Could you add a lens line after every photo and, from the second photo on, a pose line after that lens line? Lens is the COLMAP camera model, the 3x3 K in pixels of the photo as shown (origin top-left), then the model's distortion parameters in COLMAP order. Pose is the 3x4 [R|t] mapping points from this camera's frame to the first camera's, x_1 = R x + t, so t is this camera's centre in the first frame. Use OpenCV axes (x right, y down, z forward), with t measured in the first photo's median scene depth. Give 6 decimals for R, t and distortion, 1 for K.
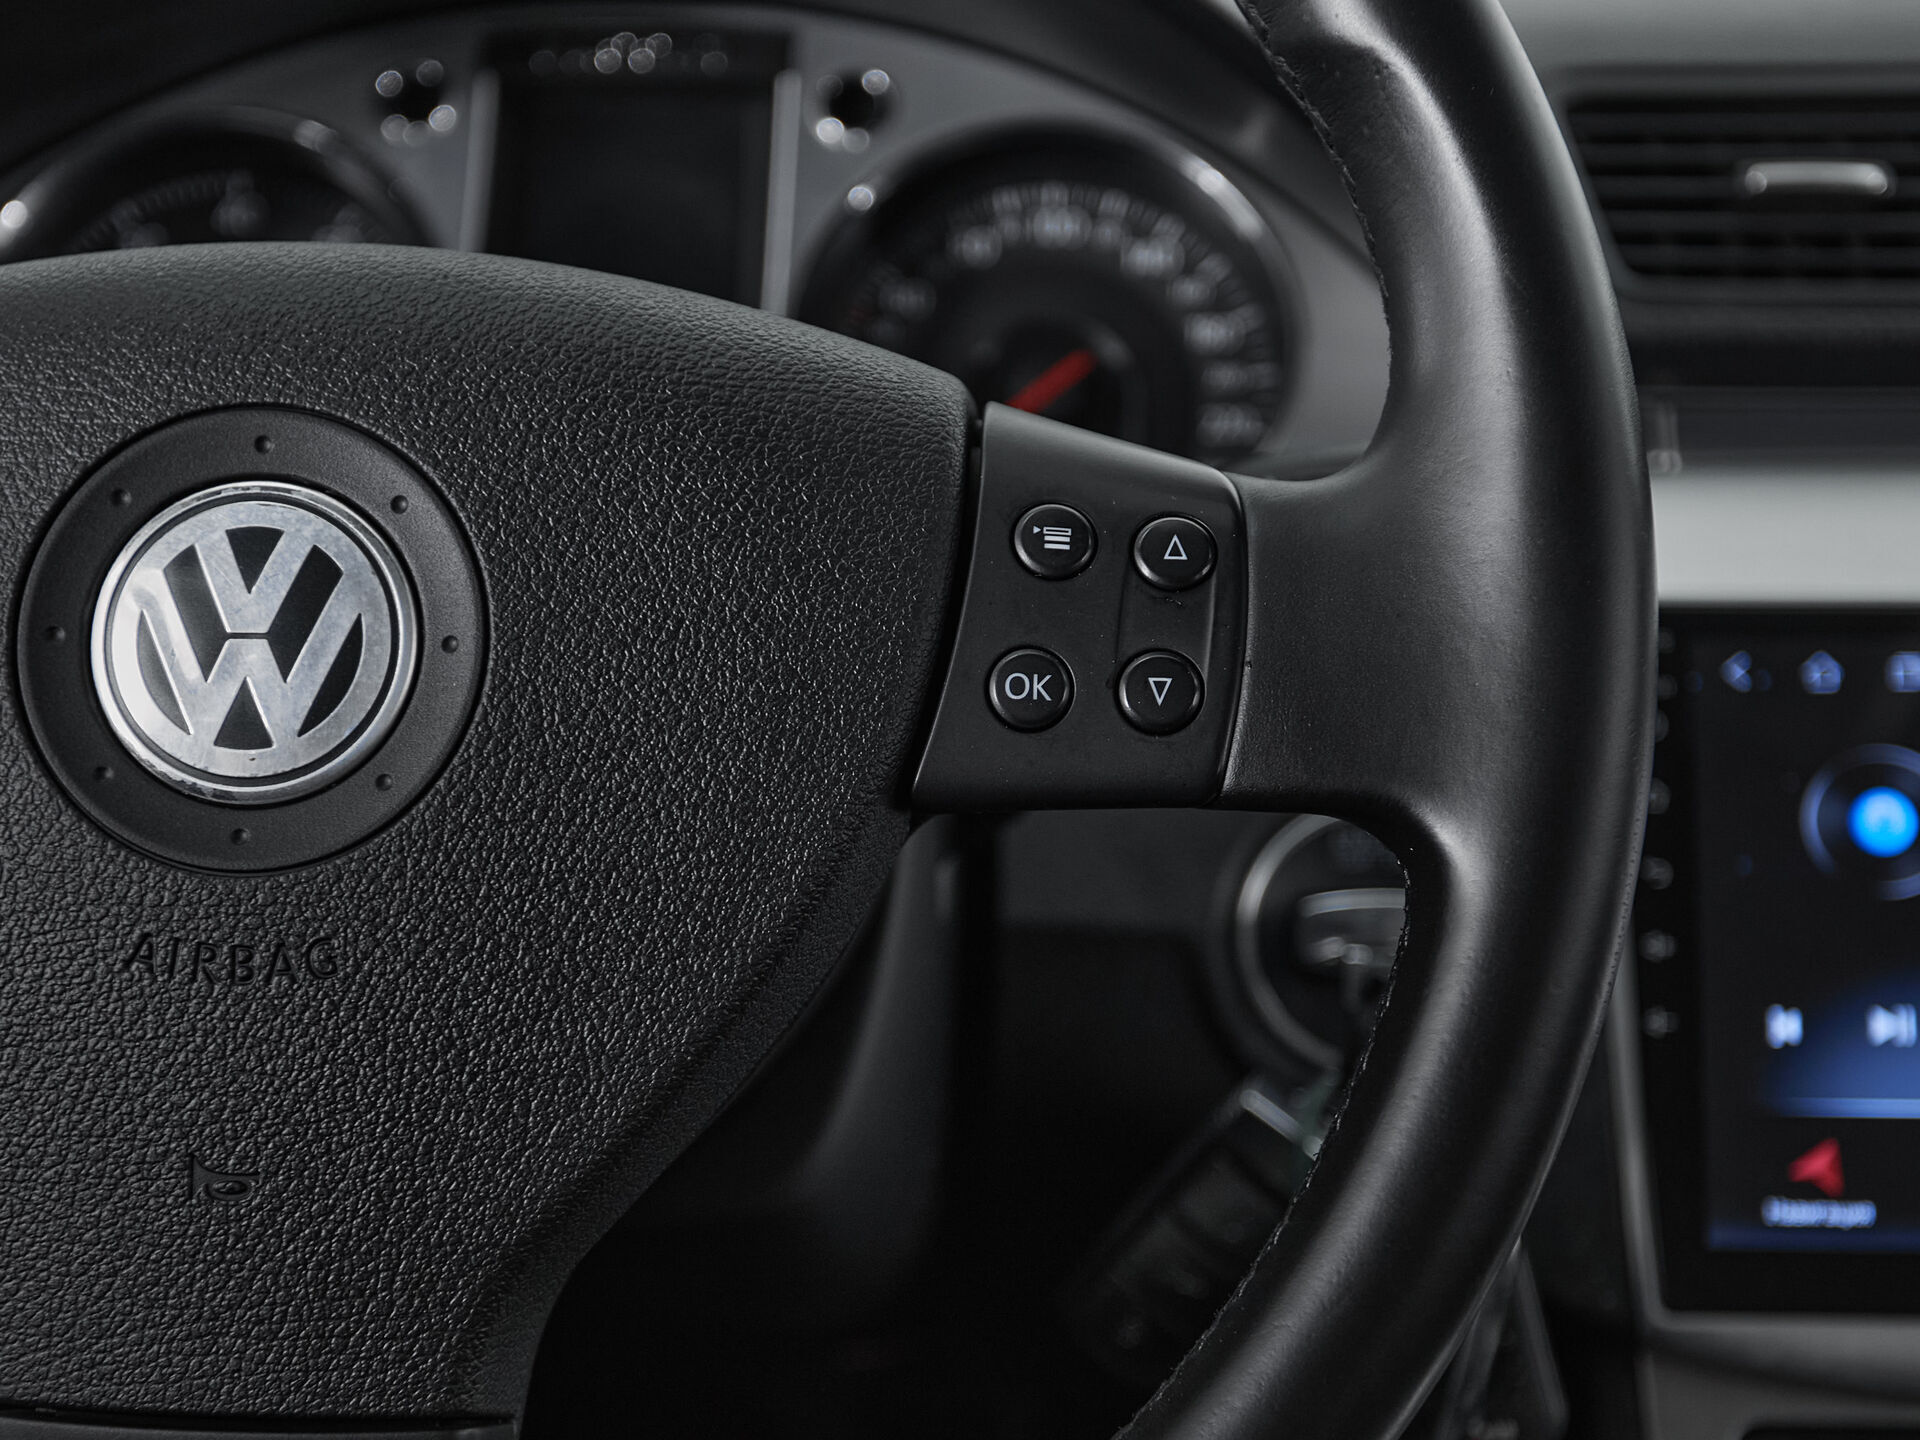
lens RADIAL K [[3111.5, 0, 948.5], [0, 3111.5, 830.7], [0, 0, 1]] dist [0.006577, 0.000000]
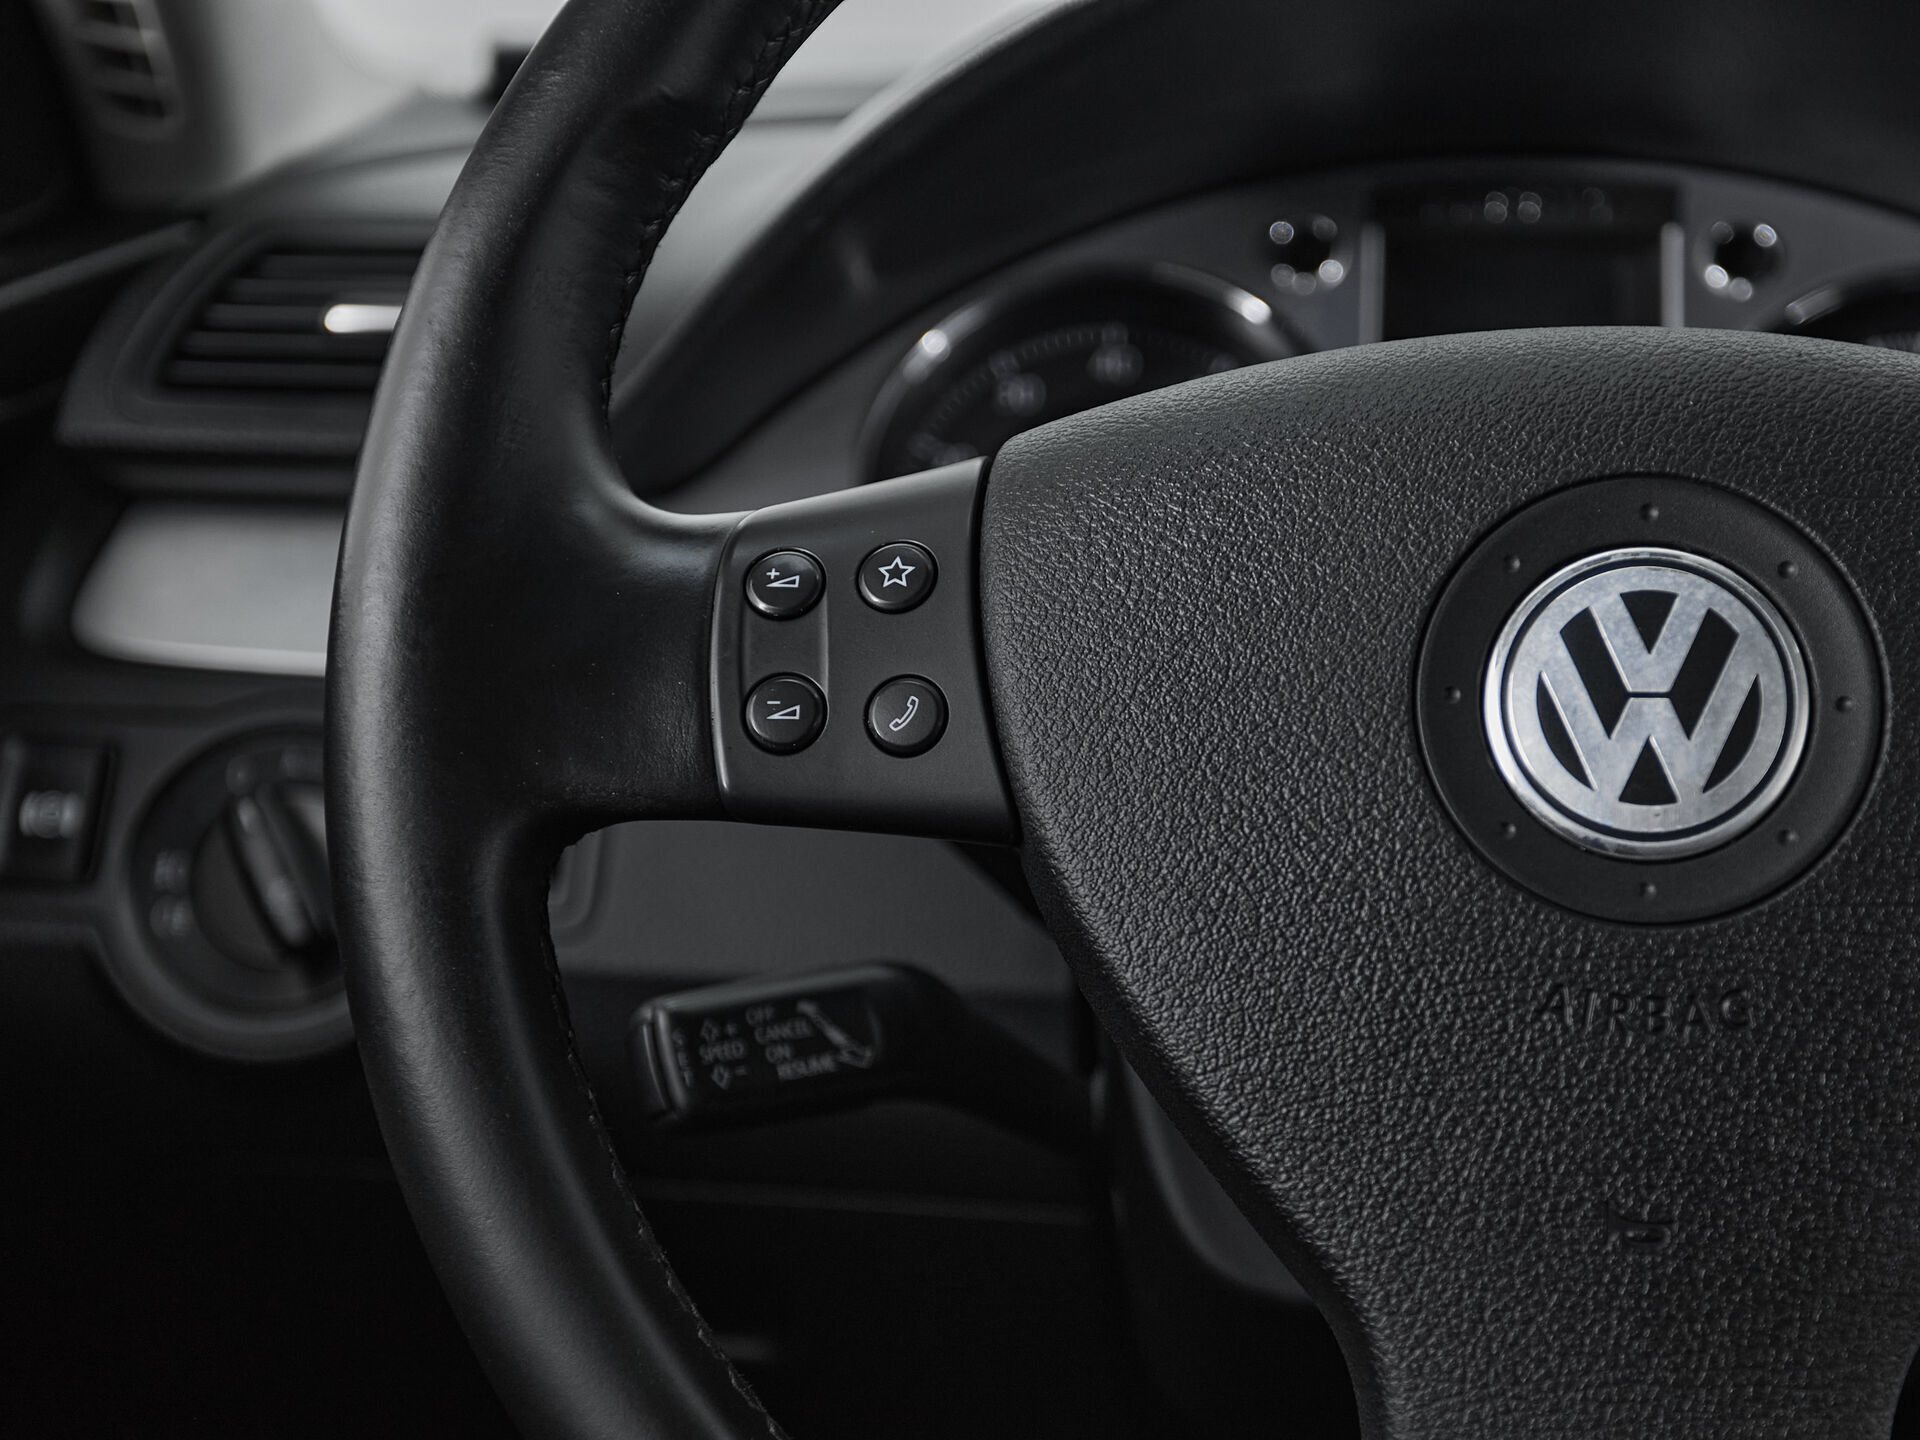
lens RADIAL K [[3111.5, 0, 1091.8], [0, 3111.5, 864.4], [0, 0, 1]] dist [0.006577, 0.000000]
pose [[0.999728, 0.005461, -0.022676, -0.382400], [-0.006942, 0.997813, -0.065741, 0.061024], [0.022267, 0.065881, 0.997579, -0.020458]]
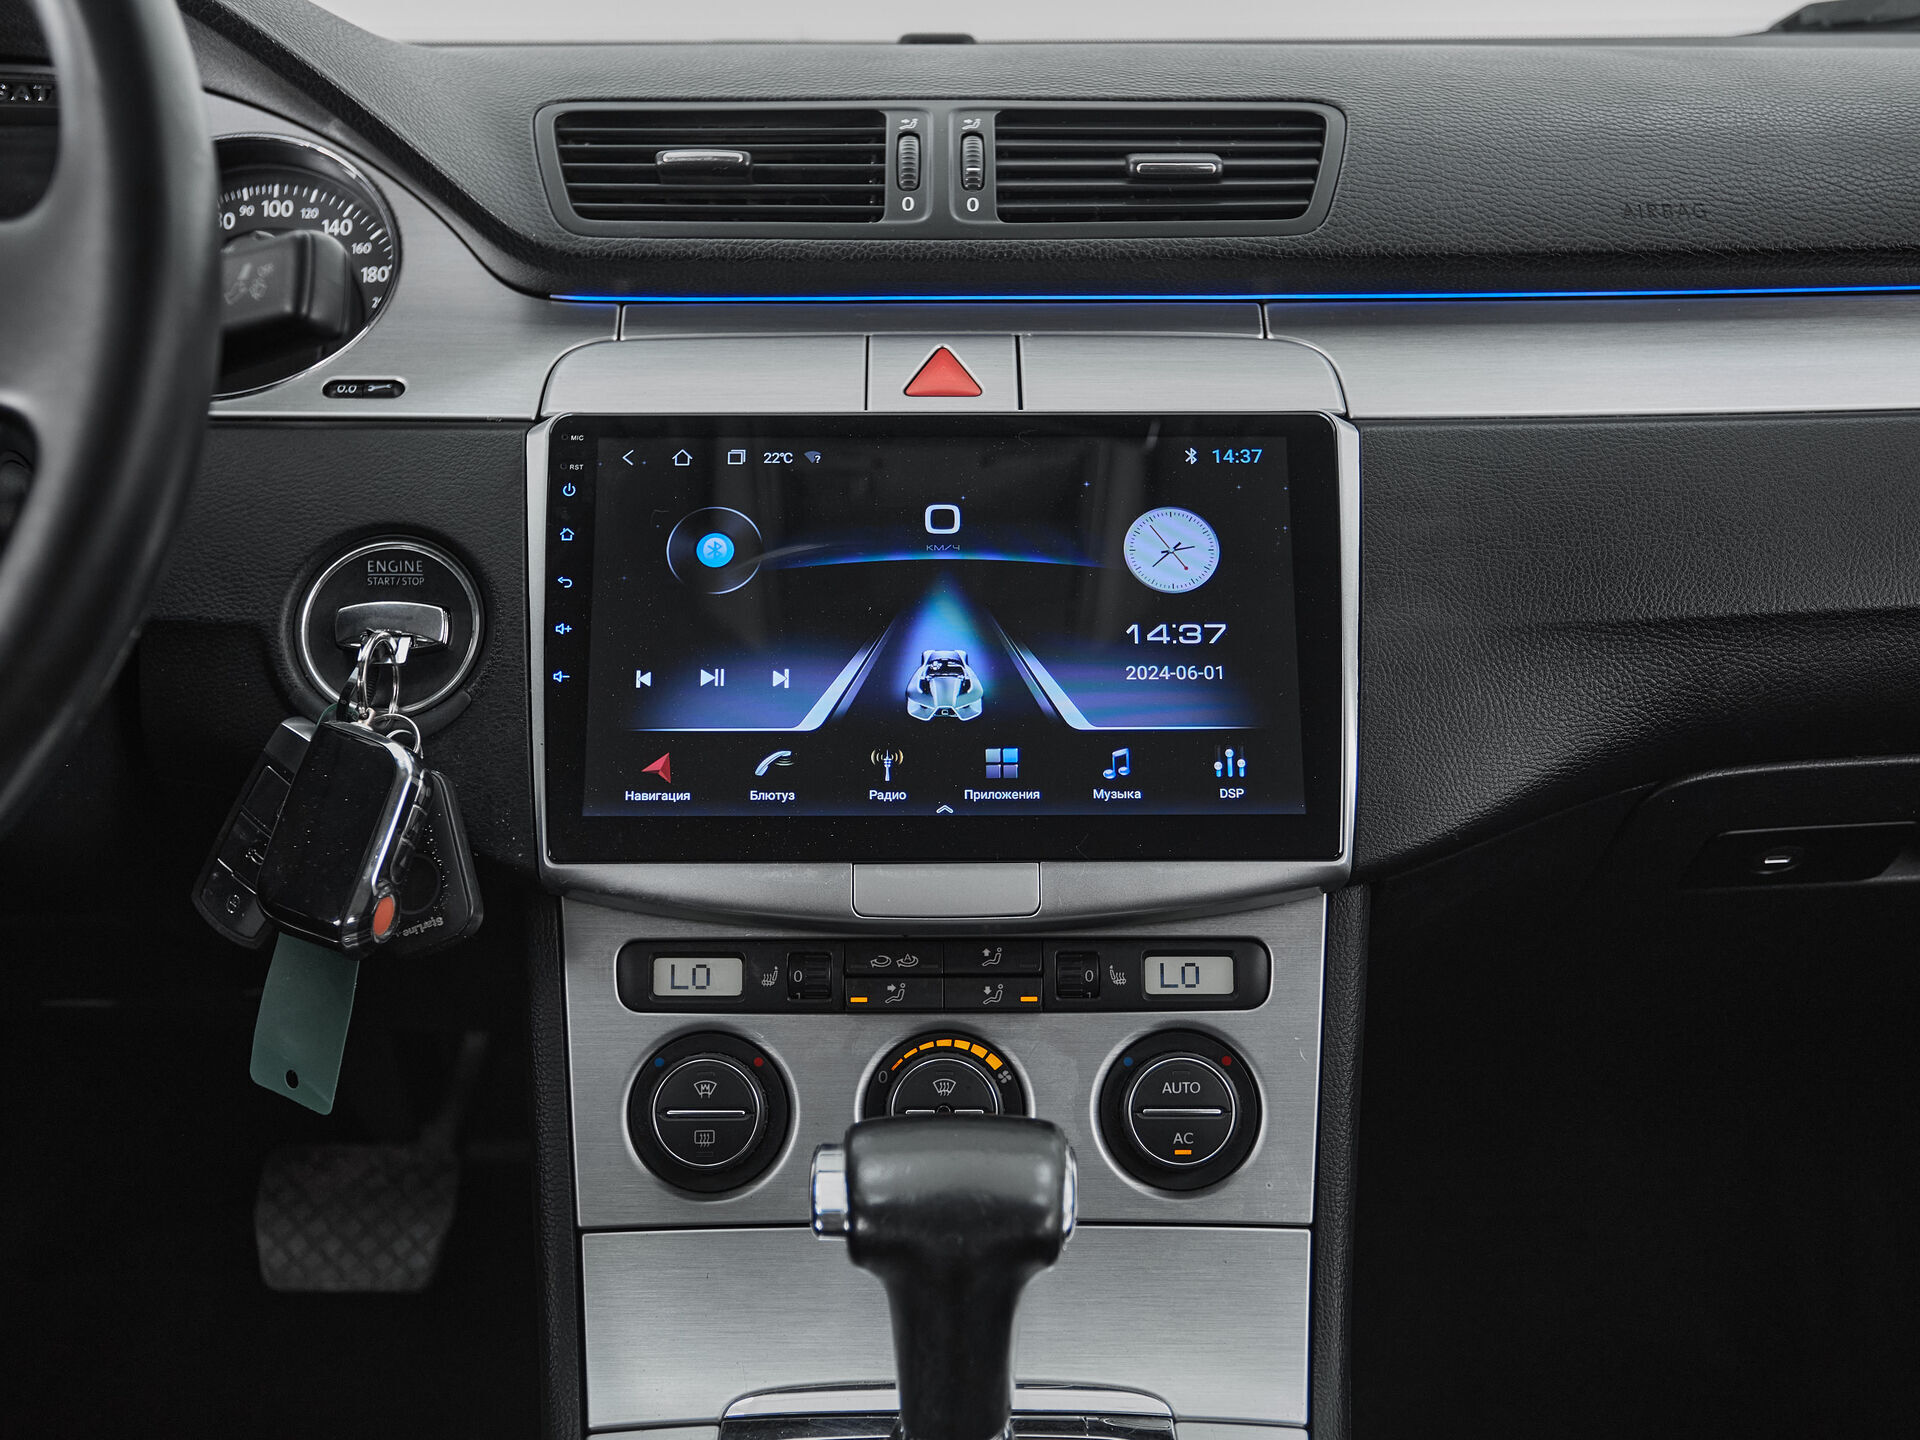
lens RADIAL K [[2106.7, 0, 969.3], [0, 2106.7, 730.9], [0, 0, 1]] dist [-0.009869, 0.000000]
pose [[0.998711, -0.010624, 0.049635, 0.573610], [0.013312, 0.998445, -0.054140, 0.223725], [-0.048982, 0.054731, 0.997299, -0.085415]]
